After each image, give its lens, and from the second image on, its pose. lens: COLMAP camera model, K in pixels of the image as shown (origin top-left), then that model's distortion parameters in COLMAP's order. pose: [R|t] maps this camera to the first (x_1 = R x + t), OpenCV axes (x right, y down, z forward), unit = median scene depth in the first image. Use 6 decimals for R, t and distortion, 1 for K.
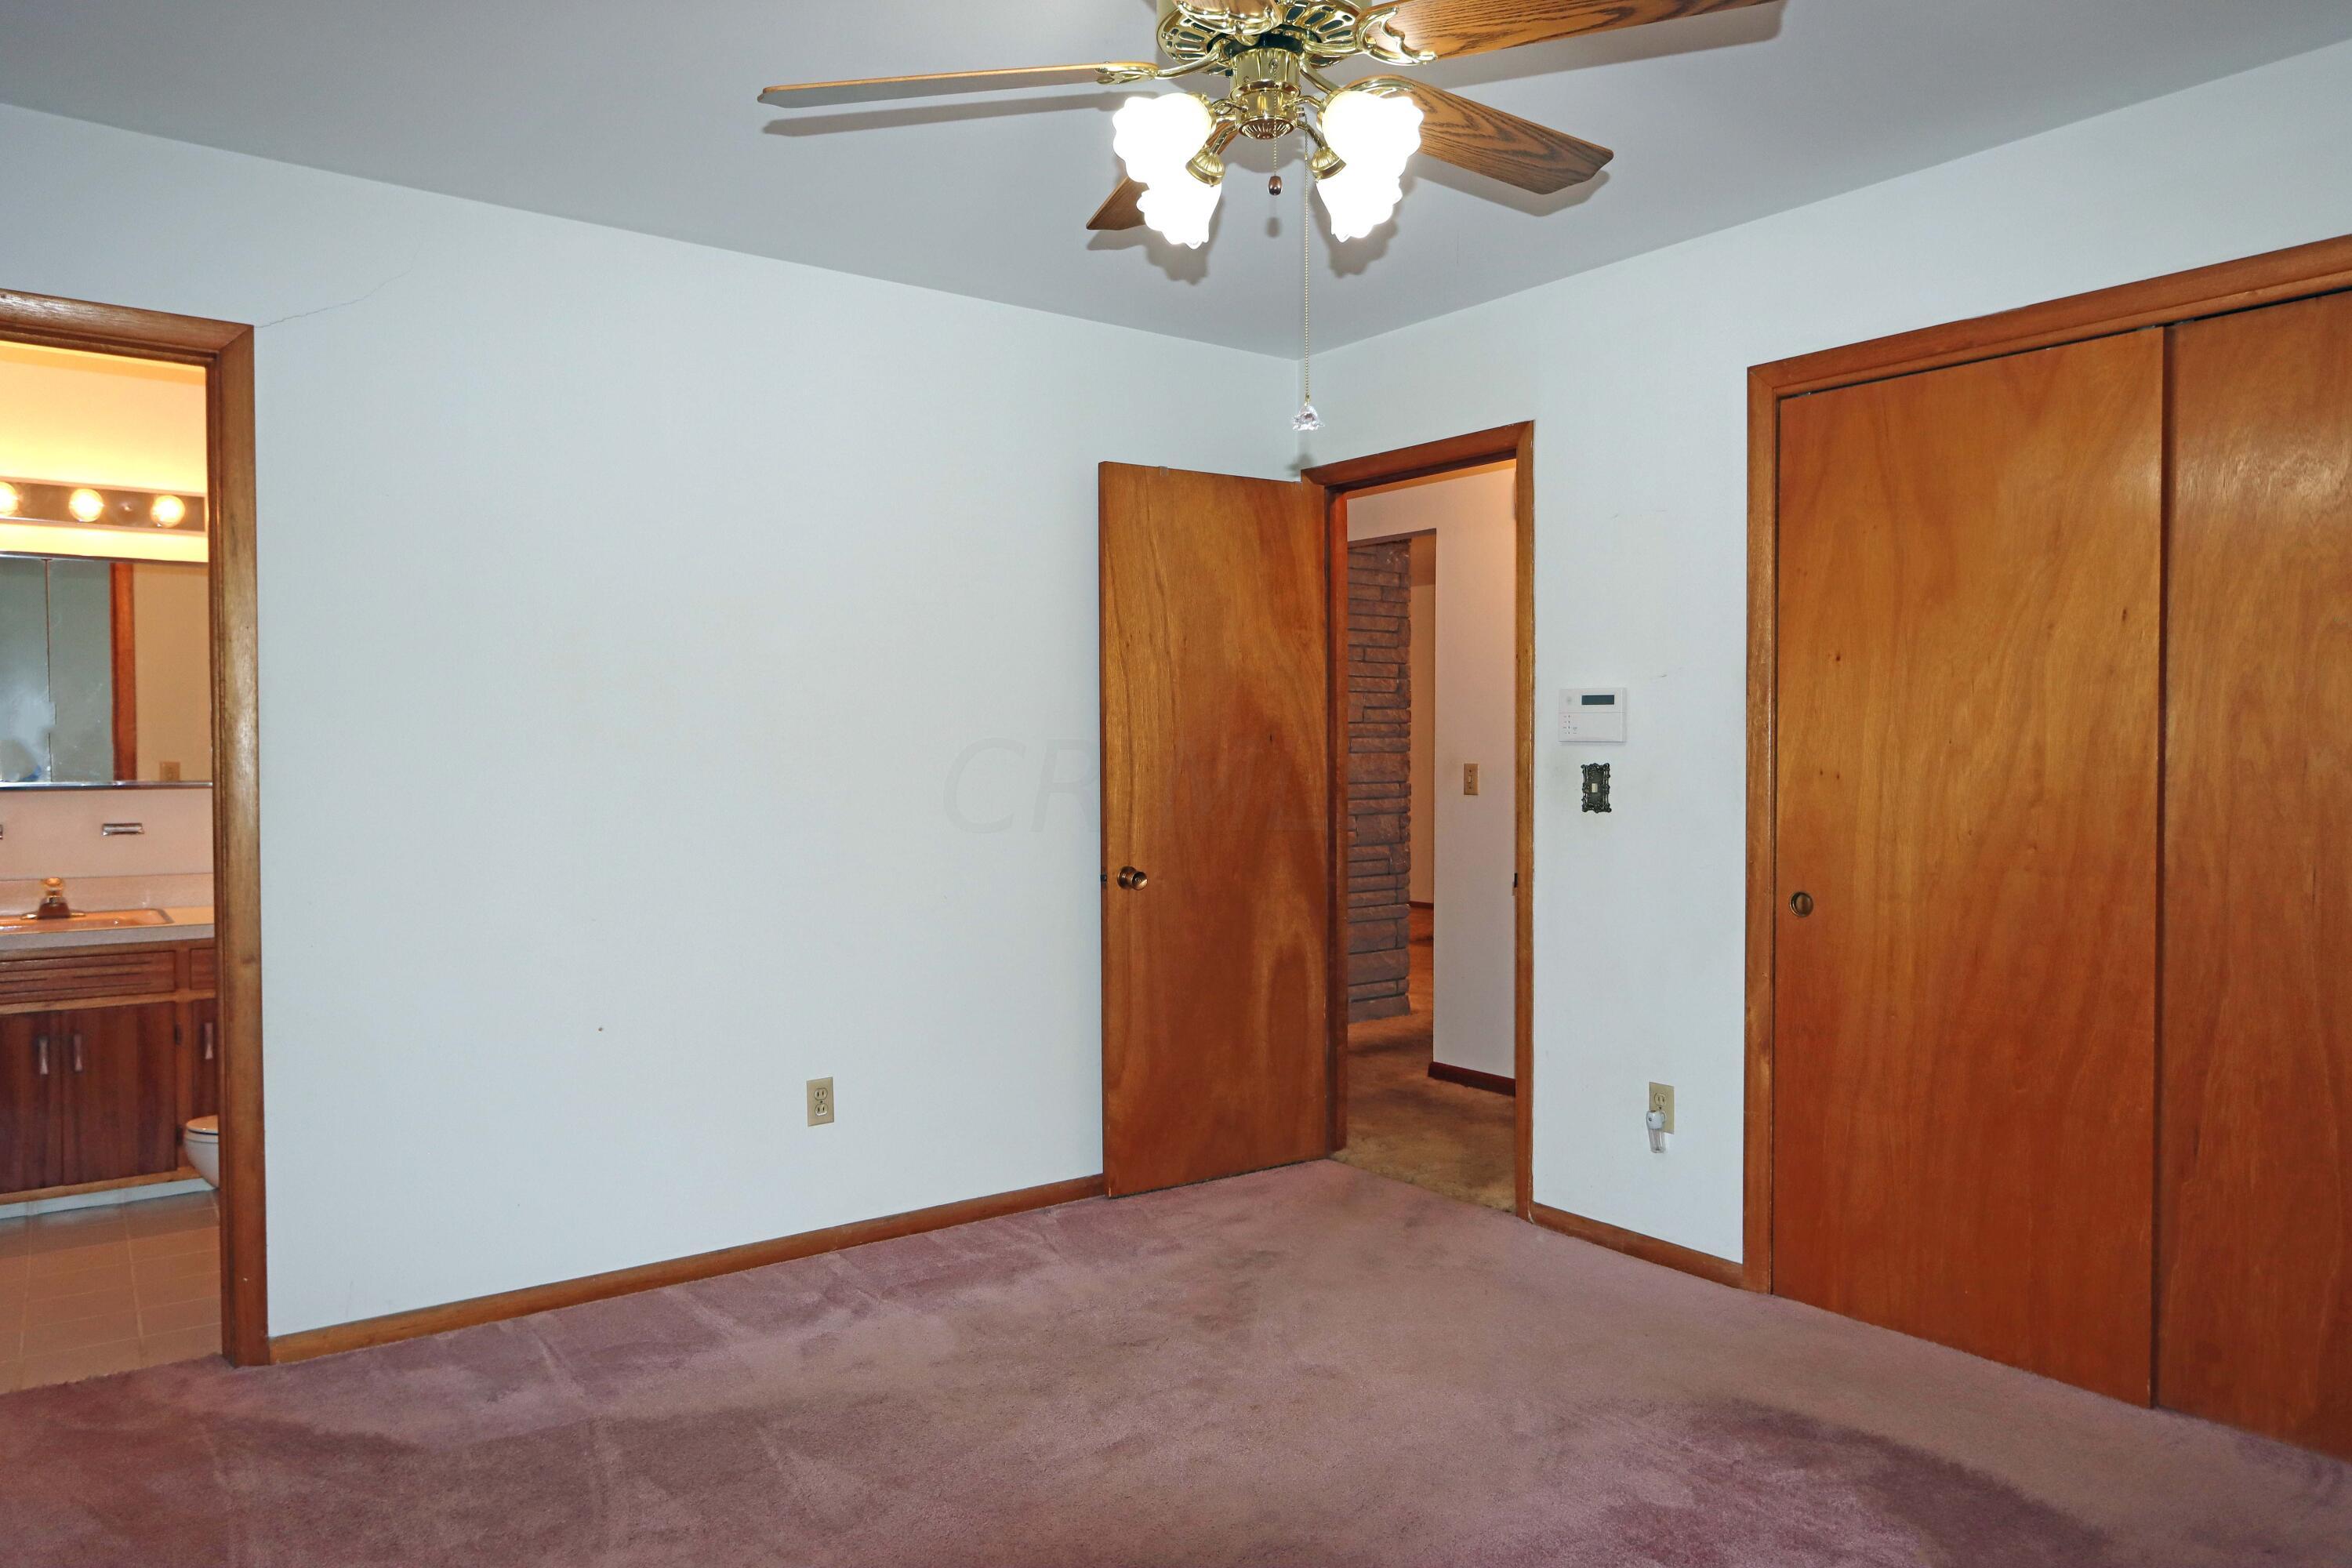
lens RADIAL K [[1505.3, 0, 1173.3], [0, 1505.3, 782.9], [0, 0, 1]] dist [-0.030412, 0.010762]
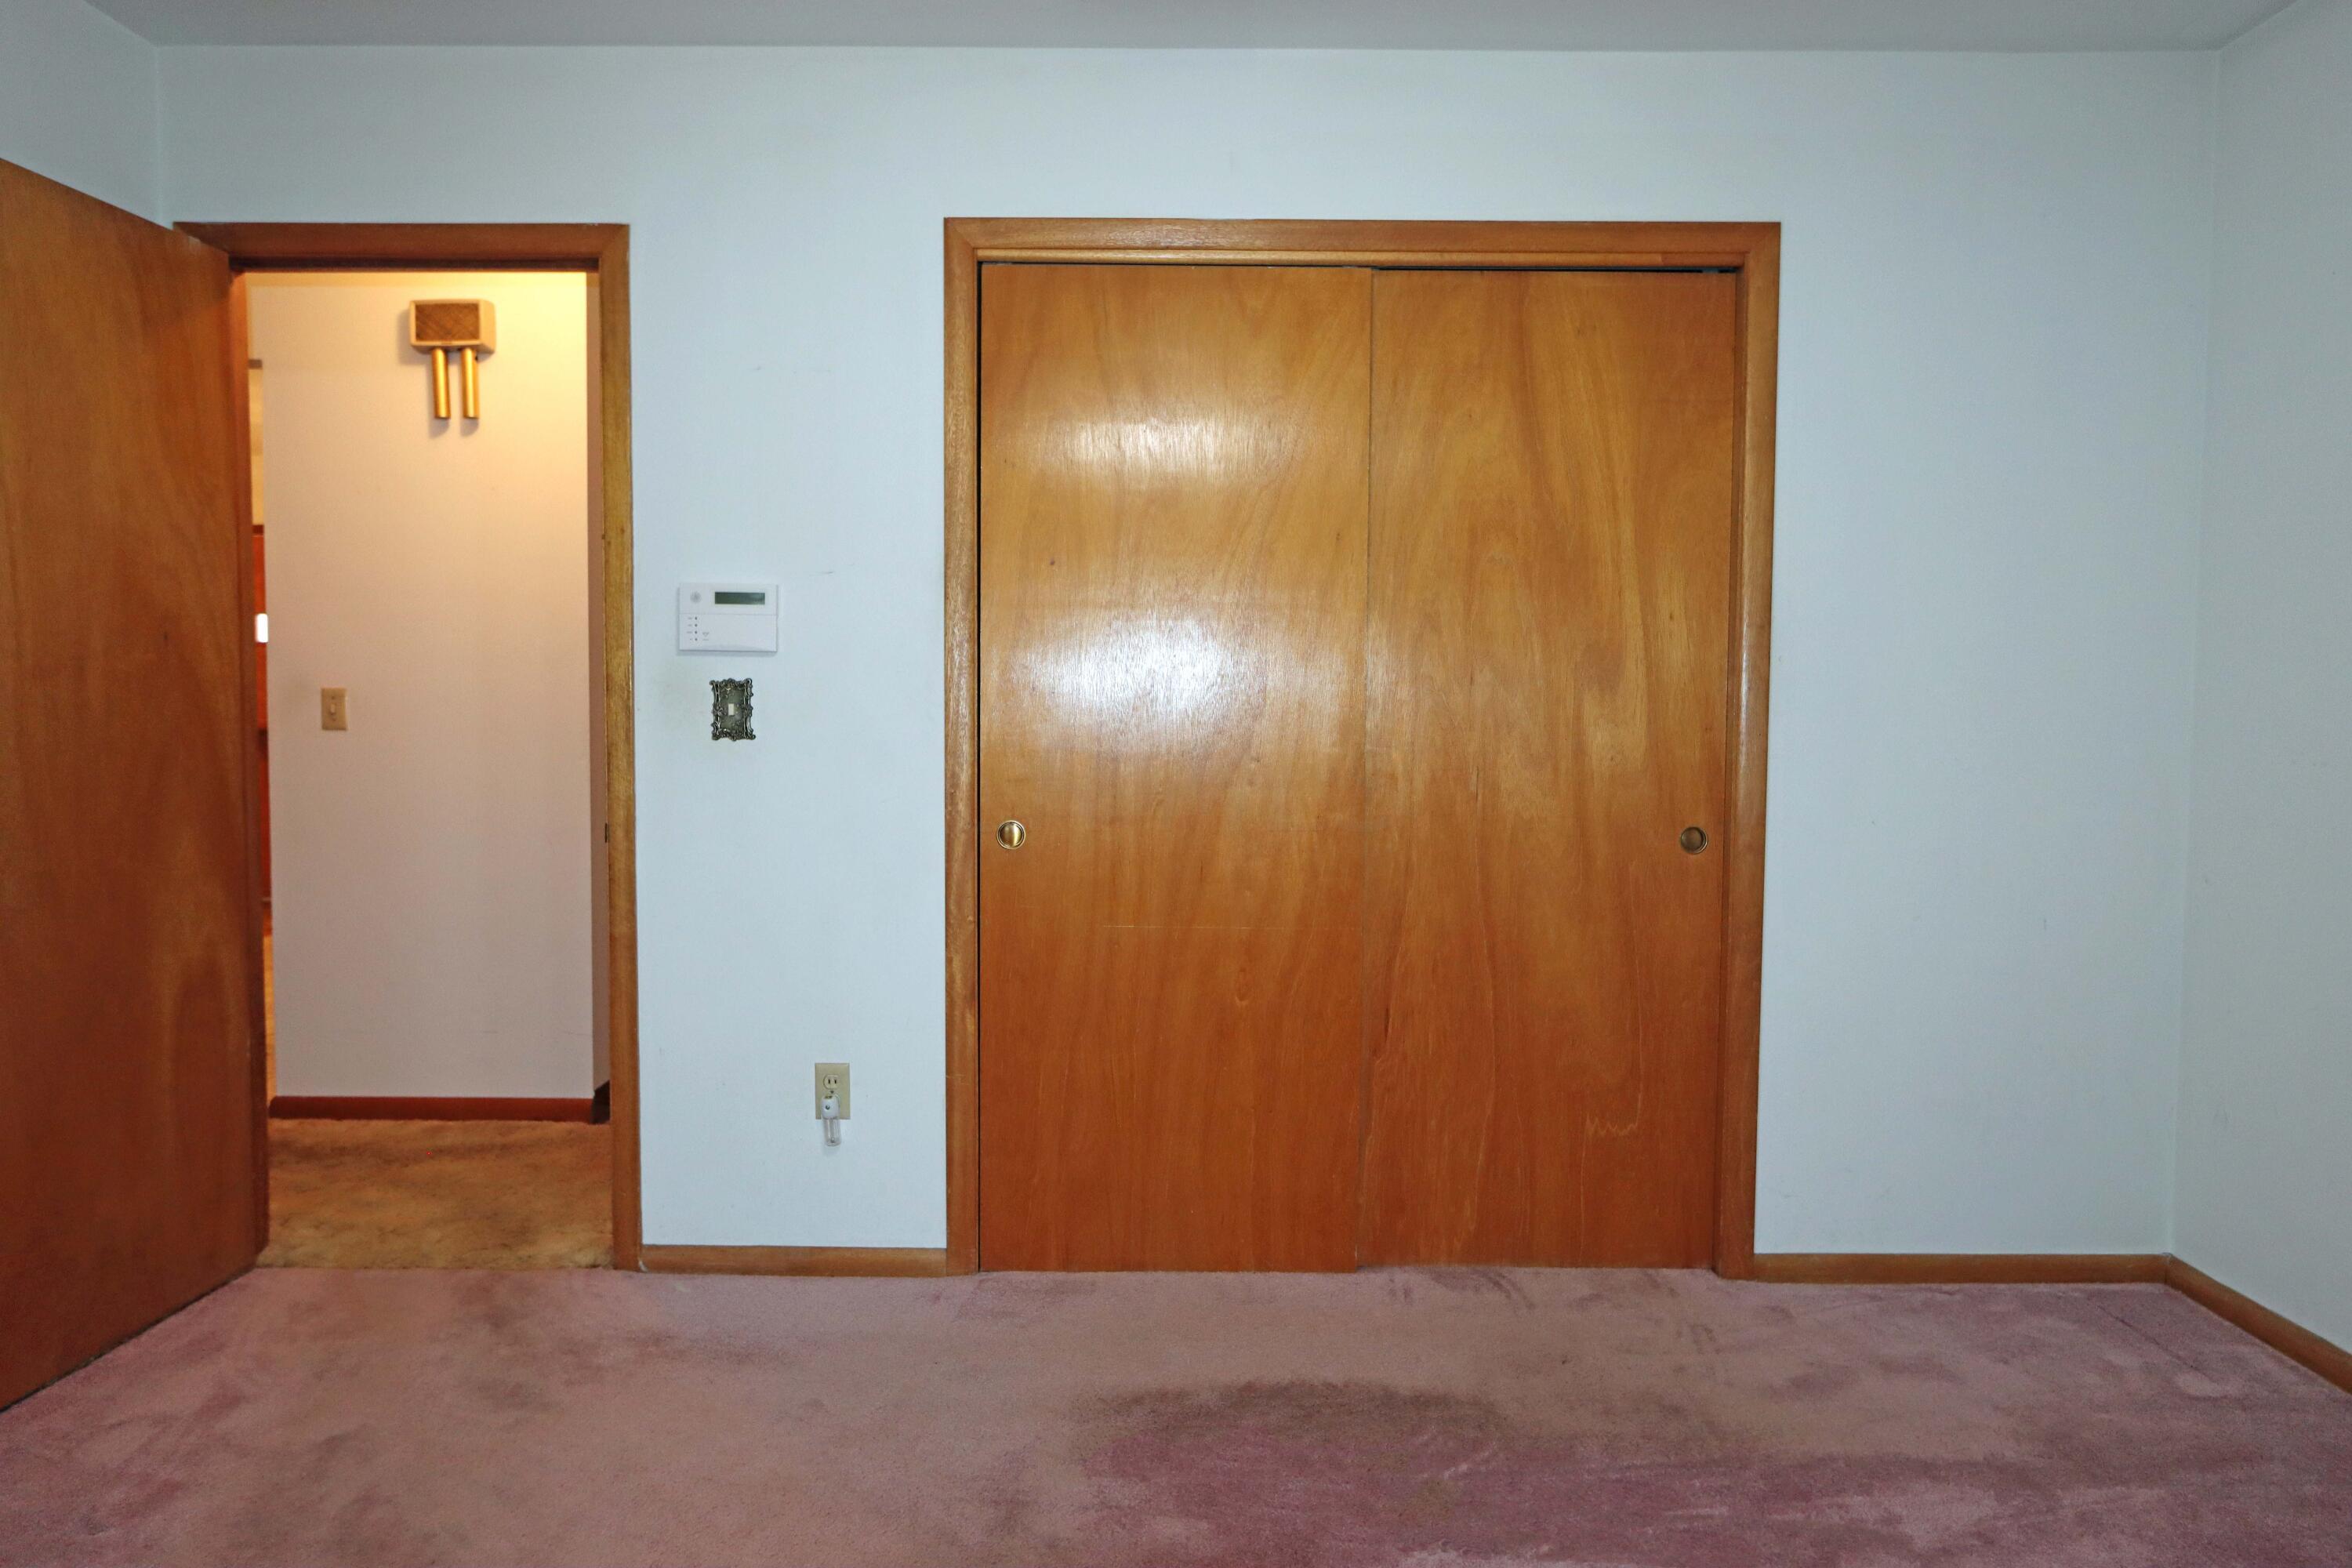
lens RADIAL K [[1505.3, 0, 1176.4], [0, 1505.3, 779.4], [0, 0, 1]] dist [-0.030412, 0.010762]
pose [[0.601371, -0.039219, 0.798007, -0.221158], [0.010529, 0.999097, 0.041168, 0.010452], [-0.798900, -0.016355, 0.601241, 0.346620]]
